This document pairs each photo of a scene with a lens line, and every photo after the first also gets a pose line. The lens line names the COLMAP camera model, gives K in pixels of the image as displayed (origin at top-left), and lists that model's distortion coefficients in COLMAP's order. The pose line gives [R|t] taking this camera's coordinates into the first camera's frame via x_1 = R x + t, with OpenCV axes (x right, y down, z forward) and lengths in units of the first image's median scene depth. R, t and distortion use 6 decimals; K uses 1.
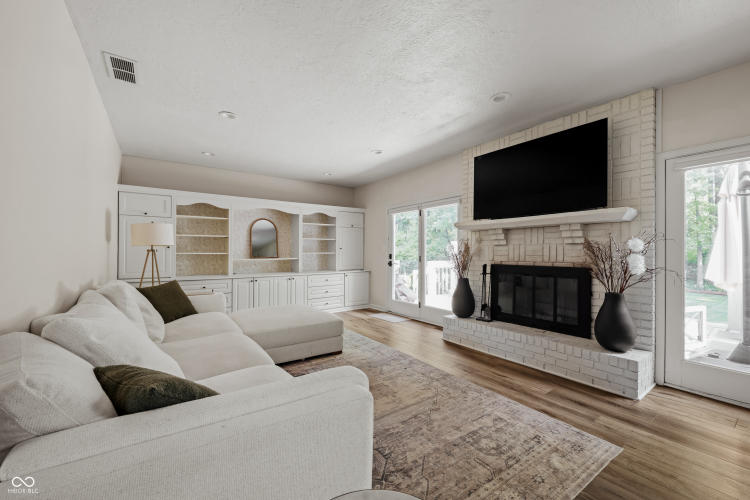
lens RADIAL K [[297.5, 0, 375.0], [0, 297.5, 250.0], [0, 0, 1]] dist [-0.000319, -0.000059]
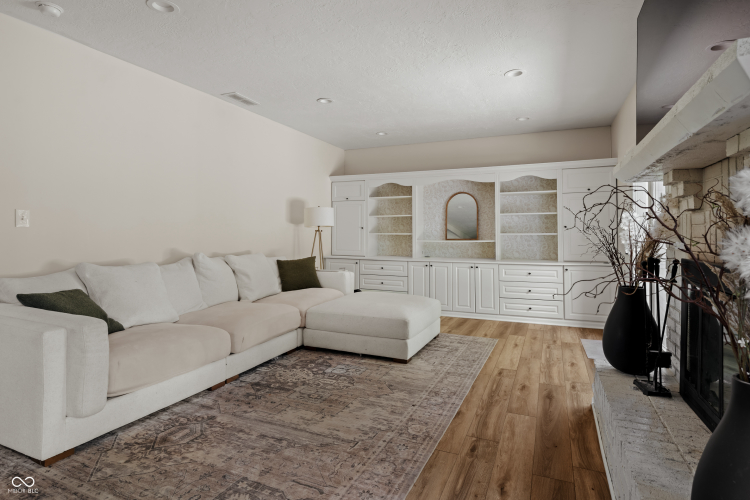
lens RADIAL K [[384.4, 0, 379.4], [0, 384.4, 226.3], [0, 0, 1]] dist [-0.000273, 0.000128]
pose [[0.531649, -0.016315, -0.846808, 0.536404], [0.003687, 0.999850, -0.016949, 0.008690], [0.846957, 0.005889, 0.531629, 0.321196]]
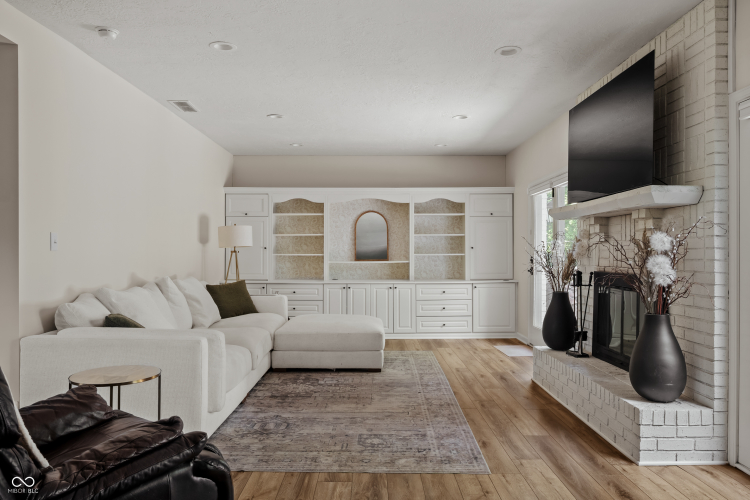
lens RADIAL K [[526.1, 0, 375.0], [0, 526.1, 250.0], [0, 0, 1]] dist [-0.004241, 0.000594]
pose [[0.823617, -0.004292, -0.567131, 0.564929], [0.004580, 0.999989, -0.000917, -0.000260], [0.567128, -0.001842, 0.823627, -0.191857]]
